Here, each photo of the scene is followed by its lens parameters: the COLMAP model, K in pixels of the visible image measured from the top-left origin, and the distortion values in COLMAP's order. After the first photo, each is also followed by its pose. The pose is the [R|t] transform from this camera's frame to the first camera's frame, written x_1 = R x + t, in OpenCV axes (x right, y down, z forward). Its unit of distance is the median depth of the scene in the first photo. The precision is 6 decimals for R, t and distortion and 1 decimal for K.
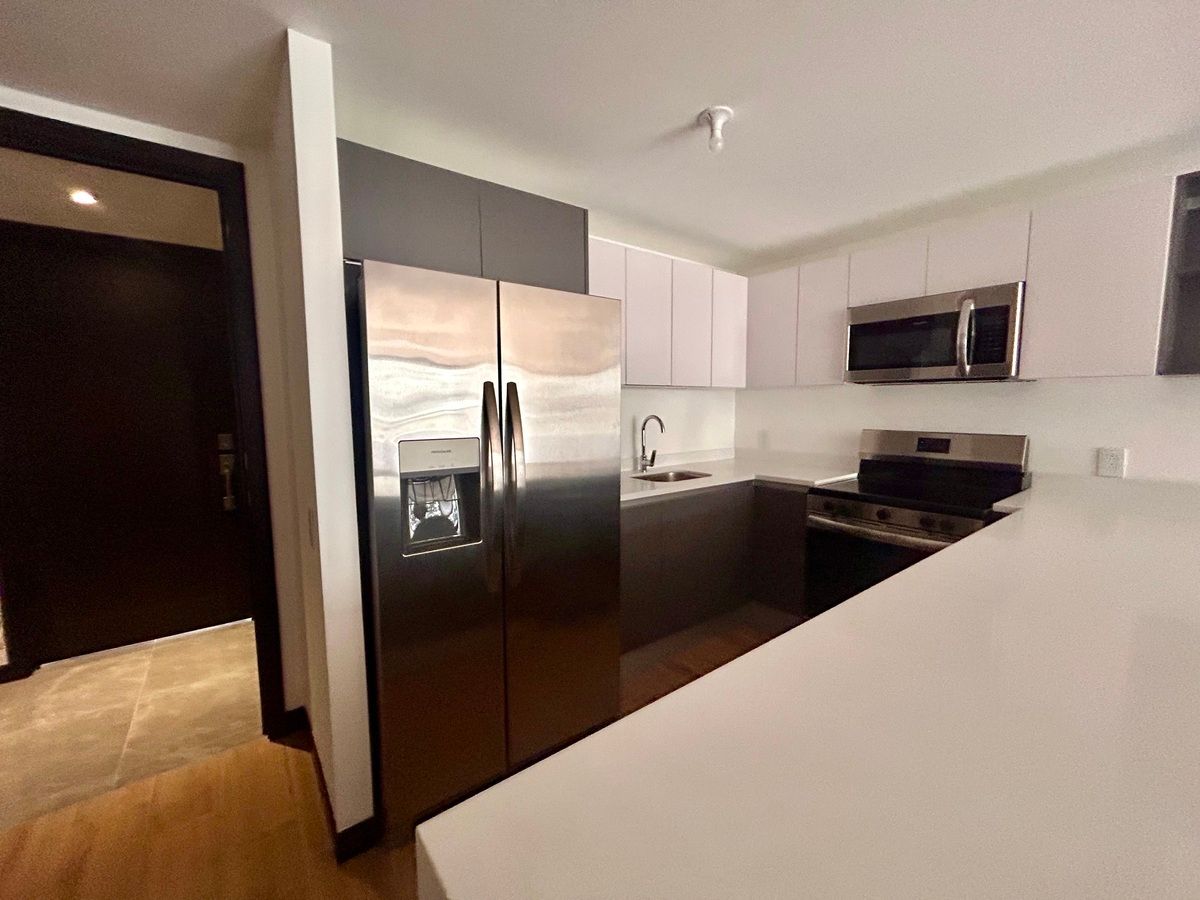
lens RADIAL K [[485.6, 0, 598.2], [0, 485.6, 448.7], [0, 0, 1]] dist [0.001200, -0.000841]
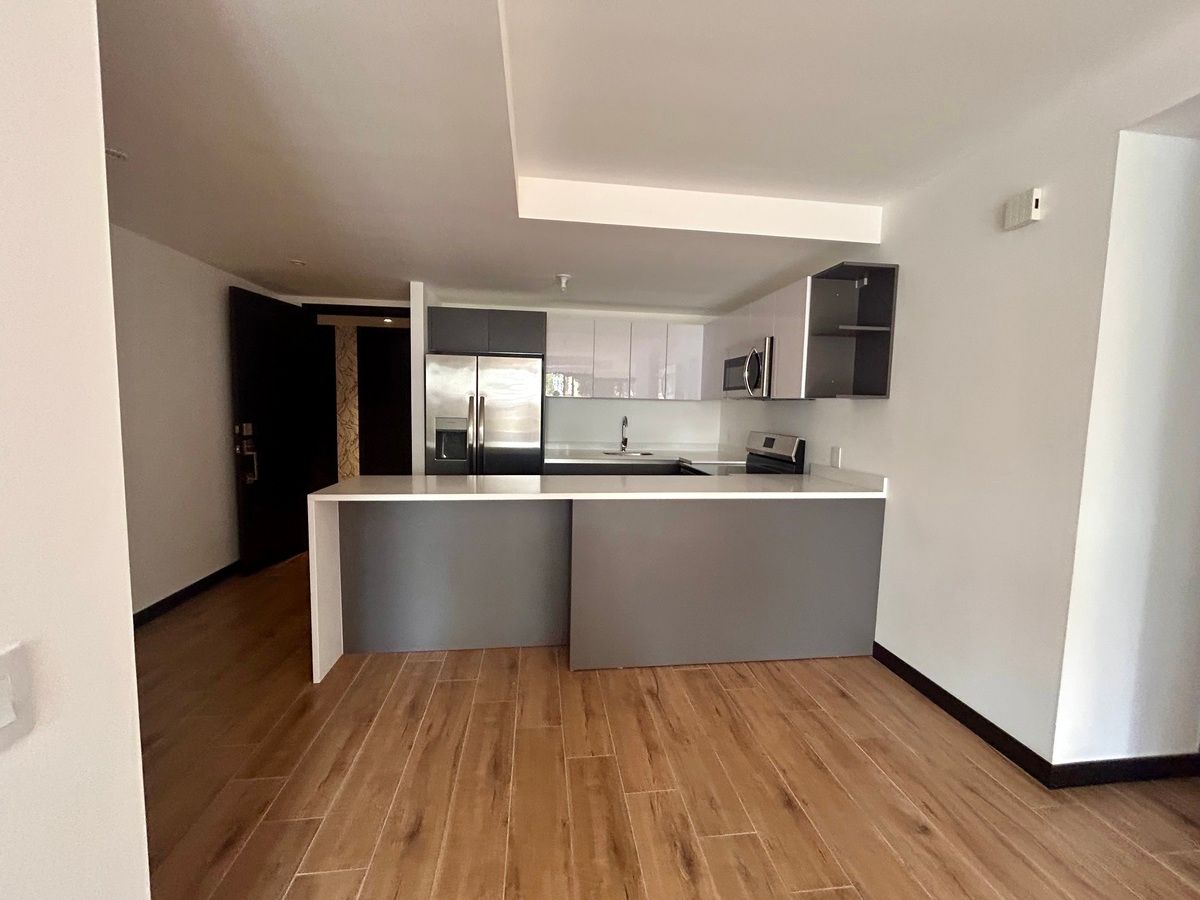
lens RADIAL K [[485.6, 0, 598.2], [0, 485.6, 448.7], [0, 0, 1]] dist [0.001200, -0.000841]
pose [[0.867574, 0.070894, -0.492229, 1.518754], [-0.075123, 0.997111, 0.011203, 0.052613], [0.491601, 0.027258, 0.870394, -0.815474]]
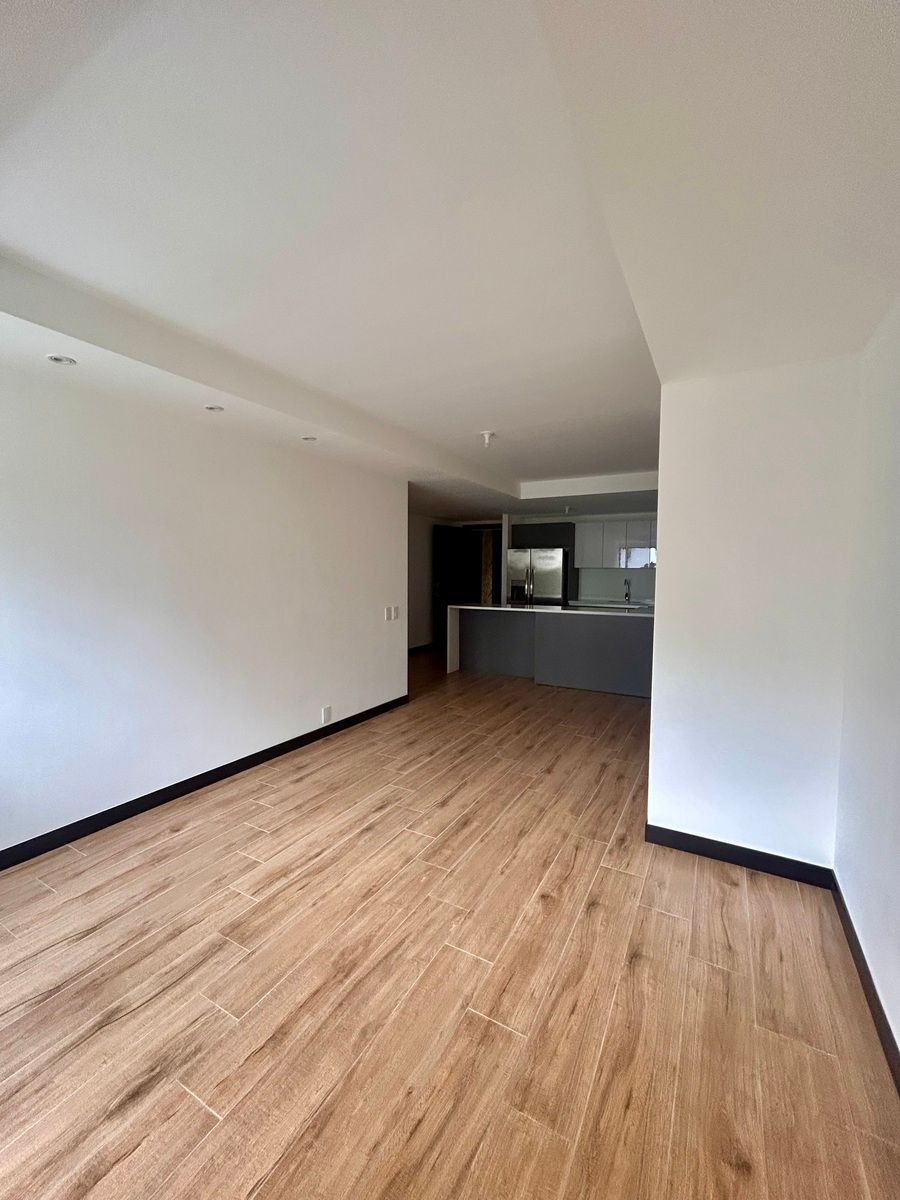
lens RADIAL K [[485.6, 0, 450.0], [0, 485.6, 600.0], [0, 0, 1]] dist [0.001200, -0.000841]
pose [[0.400571, 0.063455, -0.914066, 3.776701], [-0.095152, 0.995086, 0.027381, 0.110198], [0.911312, 0.076007, 0.404640, -1.608059]]
